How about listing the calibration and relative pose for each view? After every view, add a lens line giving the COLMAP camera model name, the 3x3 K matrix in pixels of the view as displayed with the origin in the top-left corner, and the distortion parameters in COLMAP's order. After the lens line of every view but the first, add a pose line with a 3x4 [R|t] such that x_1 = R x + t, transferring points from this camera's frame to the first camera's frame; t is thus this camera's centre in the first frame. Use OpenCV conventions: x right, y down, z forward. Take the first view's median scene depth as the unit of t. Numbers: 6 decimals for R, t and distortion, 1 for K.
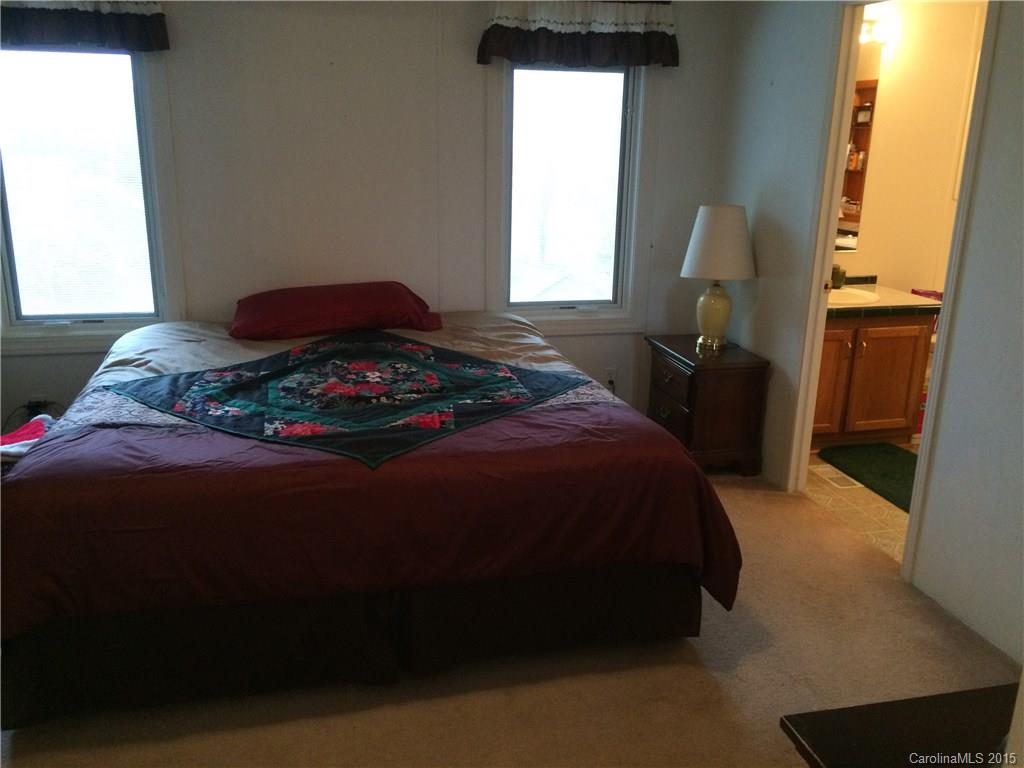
lens RADIAL K [[872.6, 0, 505.1], [0, 872.6, 378.3], [0, 0, 1]] dist [0.078413, -0.100226]
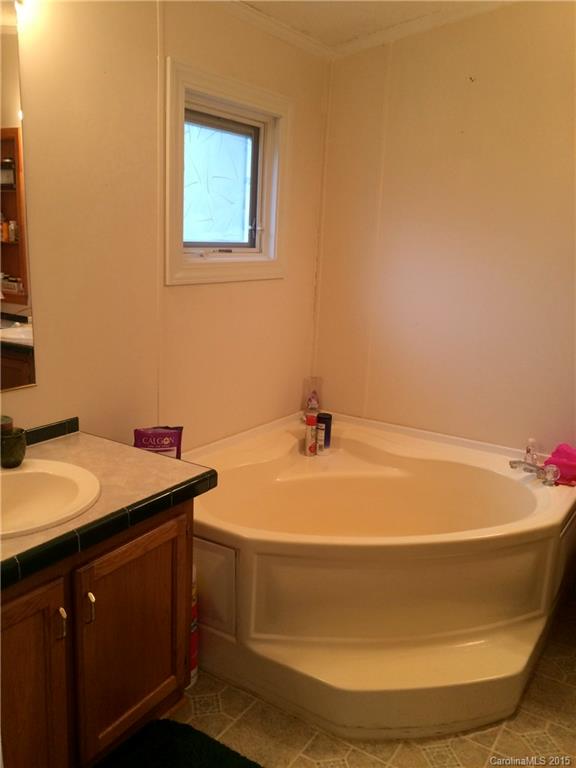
lens RADIAL K [[654.4, 0, 288.0], [0, 654.4, 384.0], [0, 0, 1]] dist [0.078413, -0.100226]
pose [[0.725859, -0.148738, 0.671569, 0.235873], [0.163971, 0.985610, 0.041065, -0.135764], [-0.668013, 0.080311, 0.739803, 0.590940]]
